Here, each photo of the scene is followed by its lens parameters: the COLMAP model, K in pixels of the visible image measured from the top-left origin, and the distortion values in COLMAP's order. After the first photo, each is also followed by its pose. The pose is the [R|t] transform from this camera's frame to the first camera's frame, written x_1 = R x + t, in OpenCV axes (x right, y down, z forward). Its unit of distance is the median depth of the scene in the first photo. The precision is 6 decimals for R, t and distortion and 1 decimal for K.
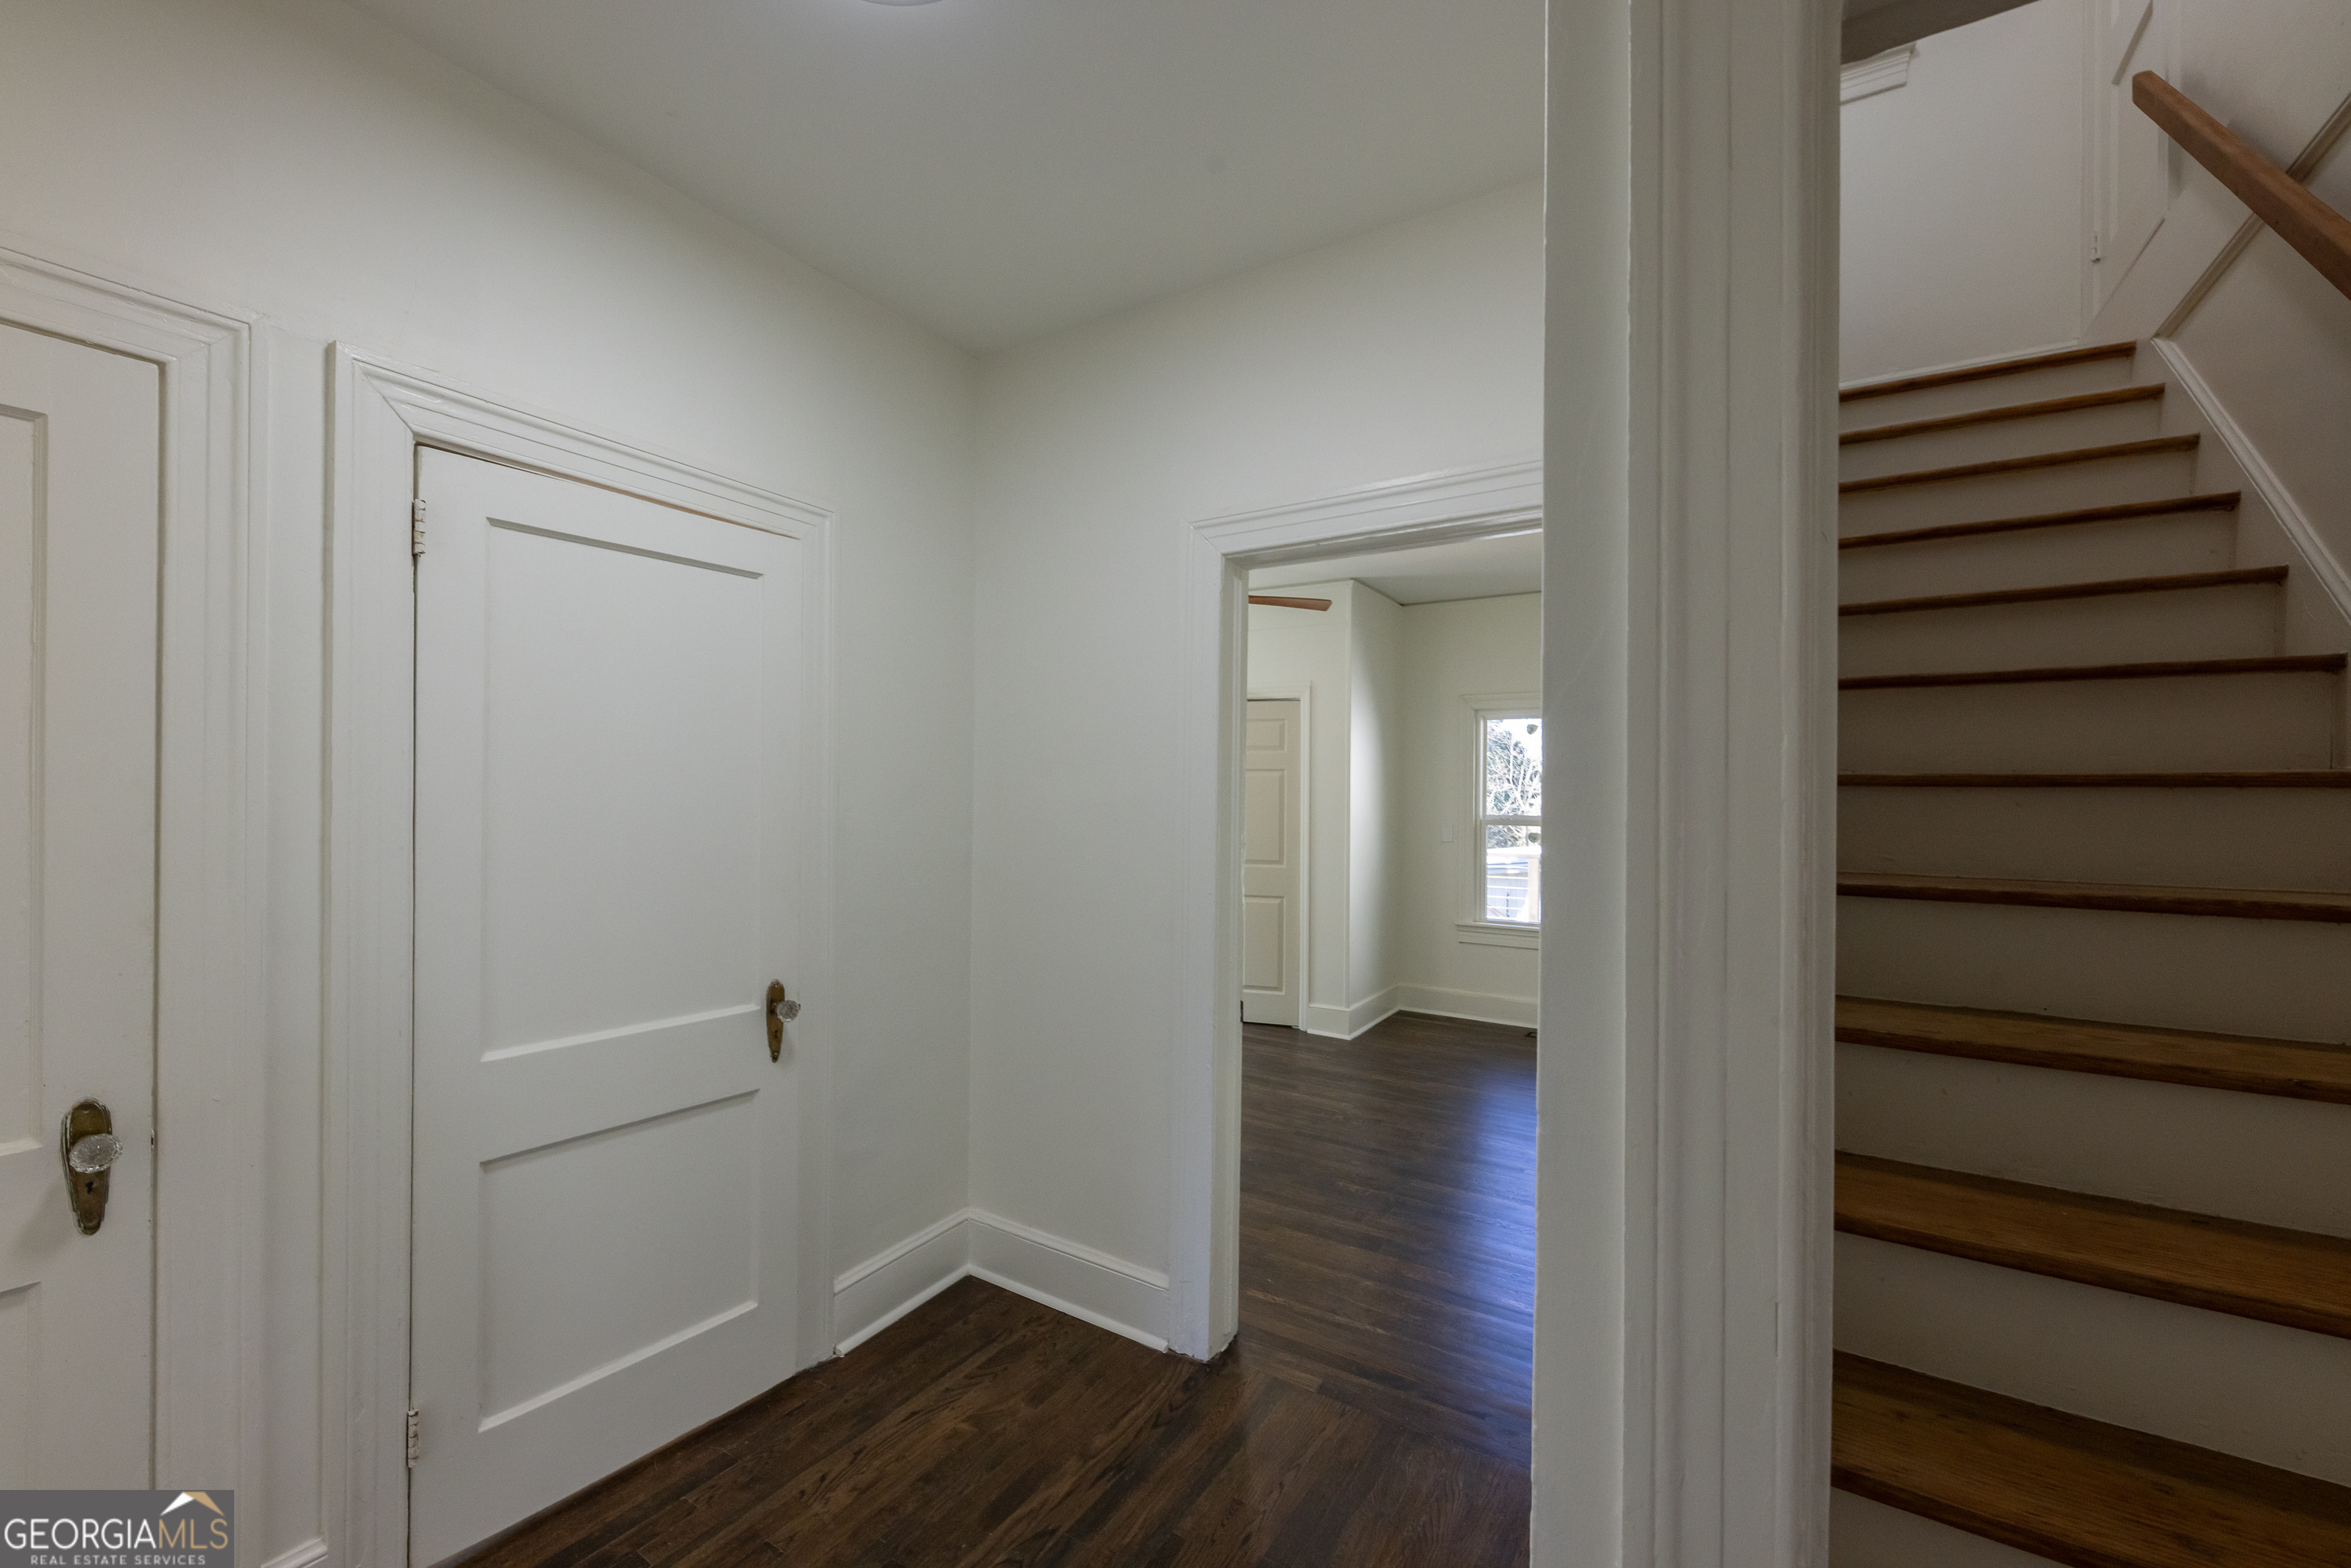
lens RADIAL K [[956.2, 0, 1179.2], [0, 956.2, 794.3], [0, 0, 1]] dist [0.015969, 0.000031]
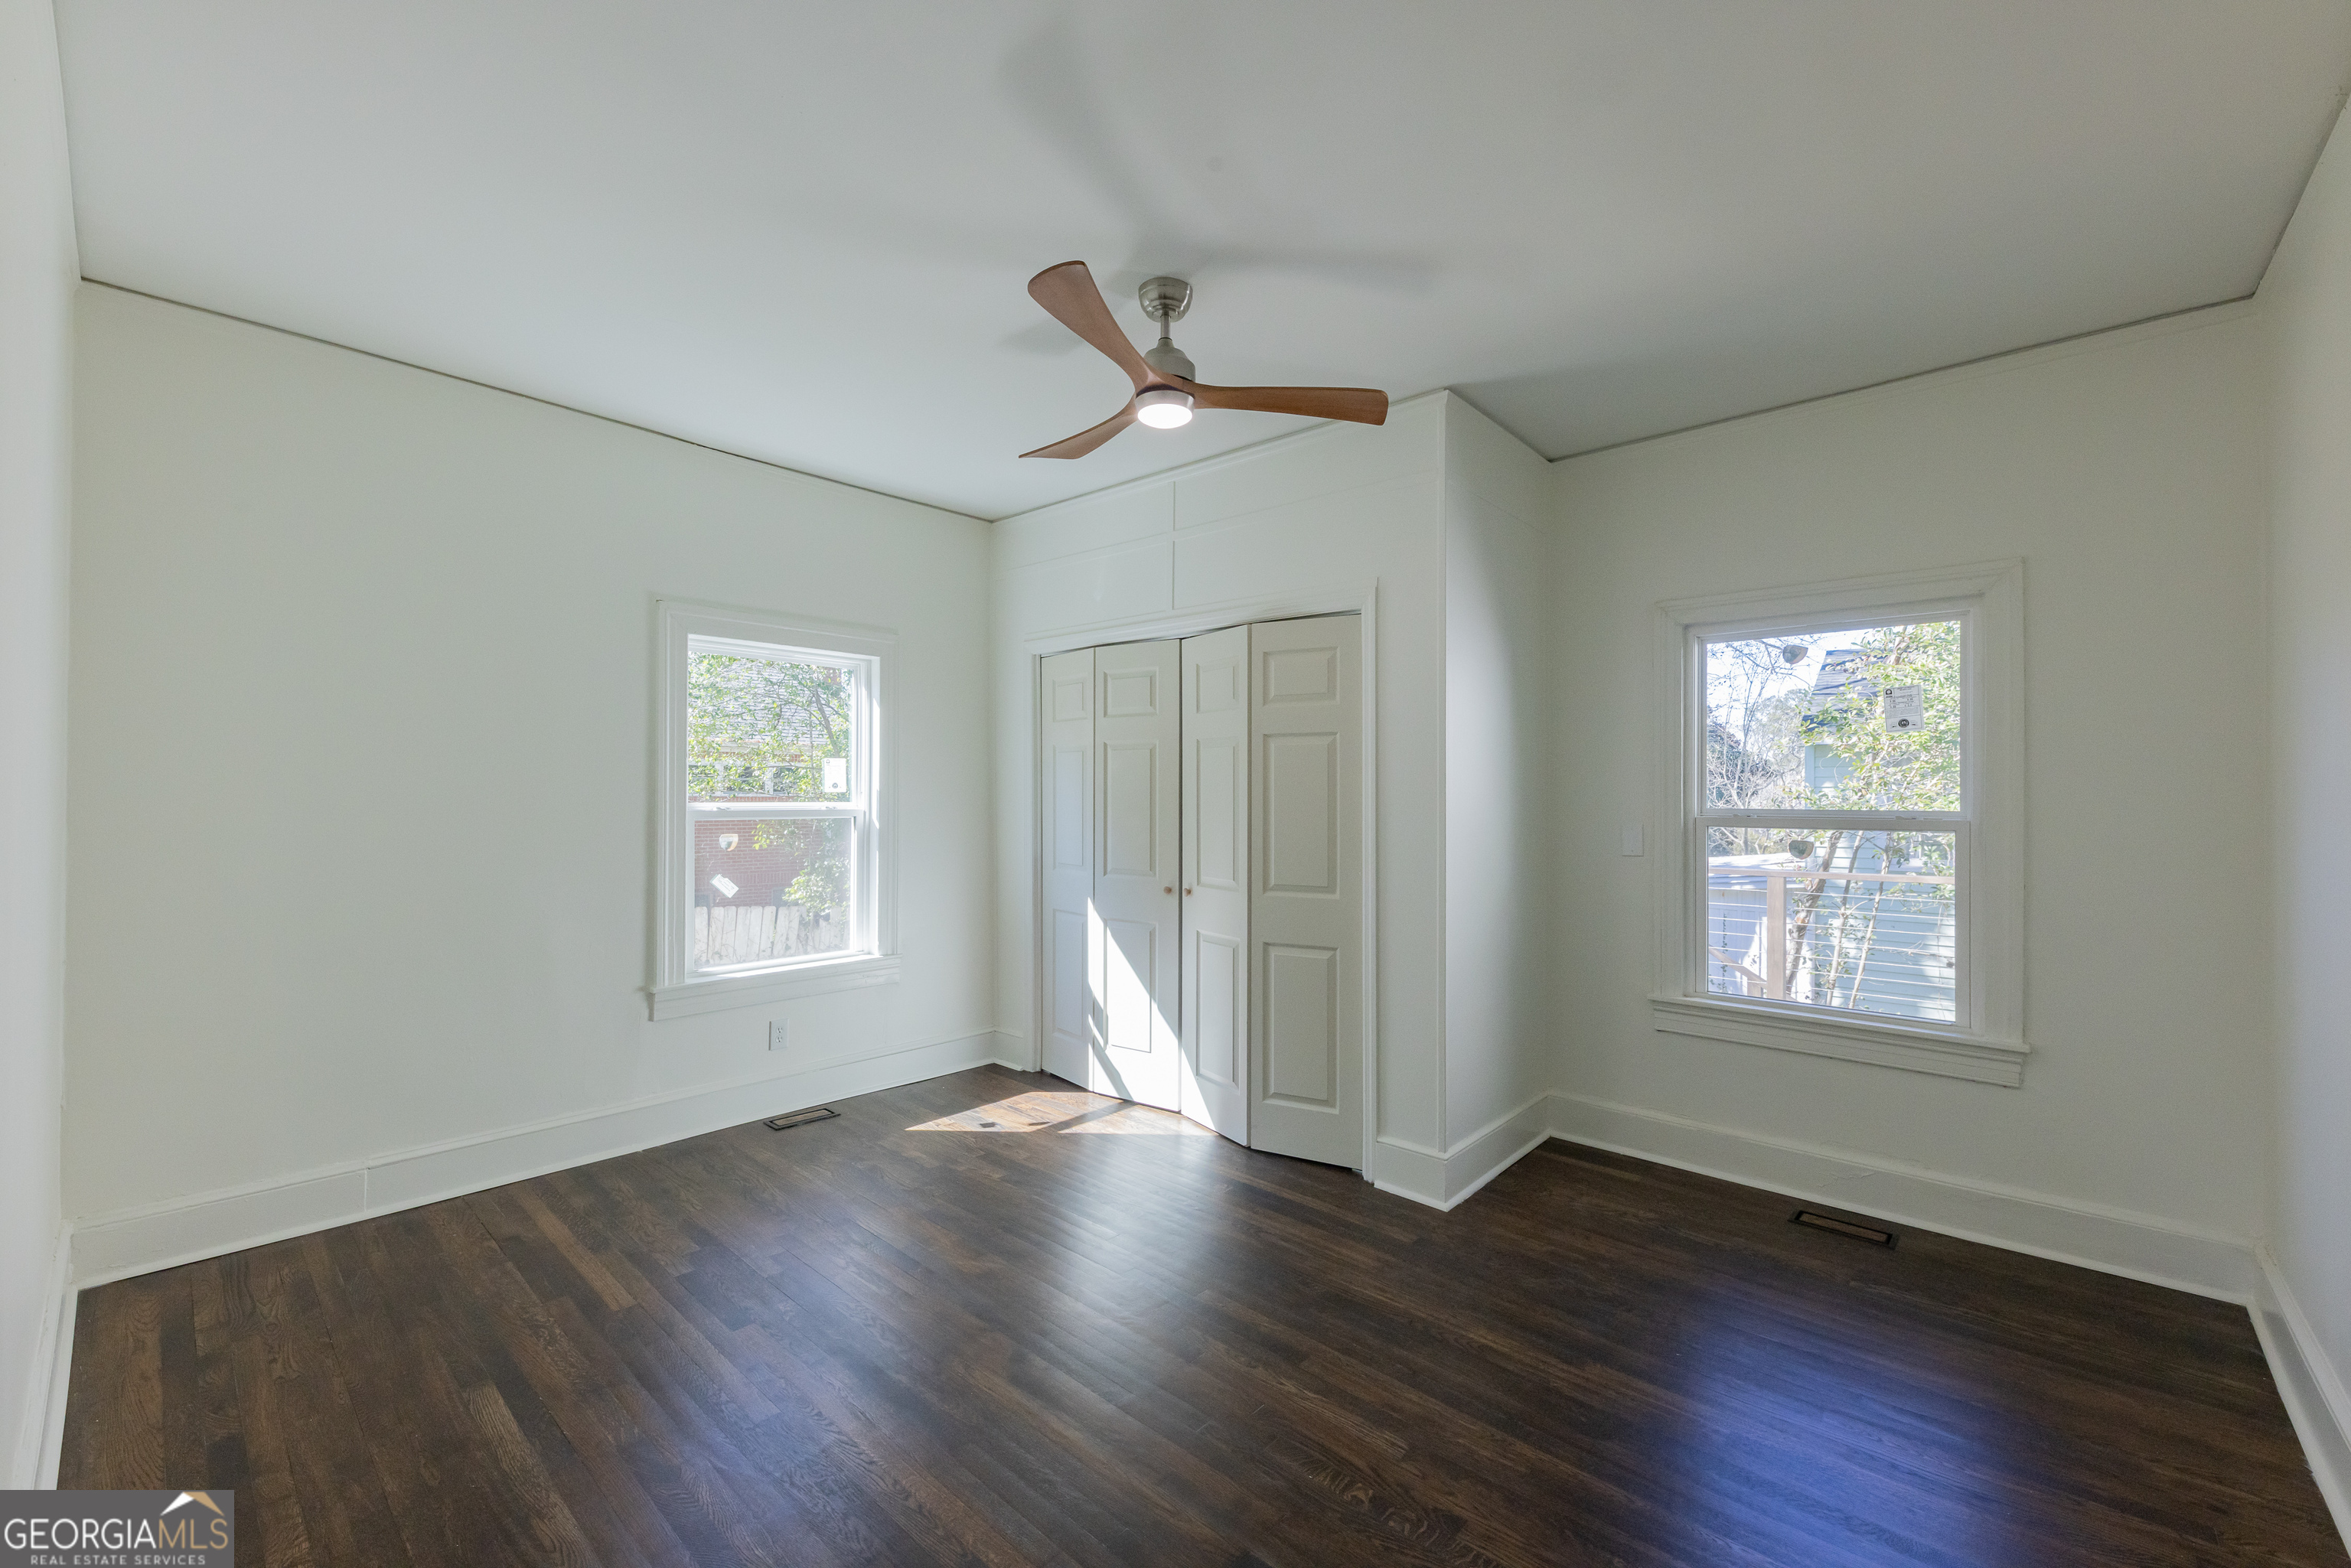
lens RADIAL K [[956.2, 0, 1179.2], [0, 956.2, 794.3], [0, 0, 1]] dist [0.015969, 0.000031]
pose [[0.983840, -0.006731, -0.178921, 0.120456], [0.006262, 0.999975, -0.003188, 0.013578], [0.178938, 0.002016, 0.983858, 0.401220]]
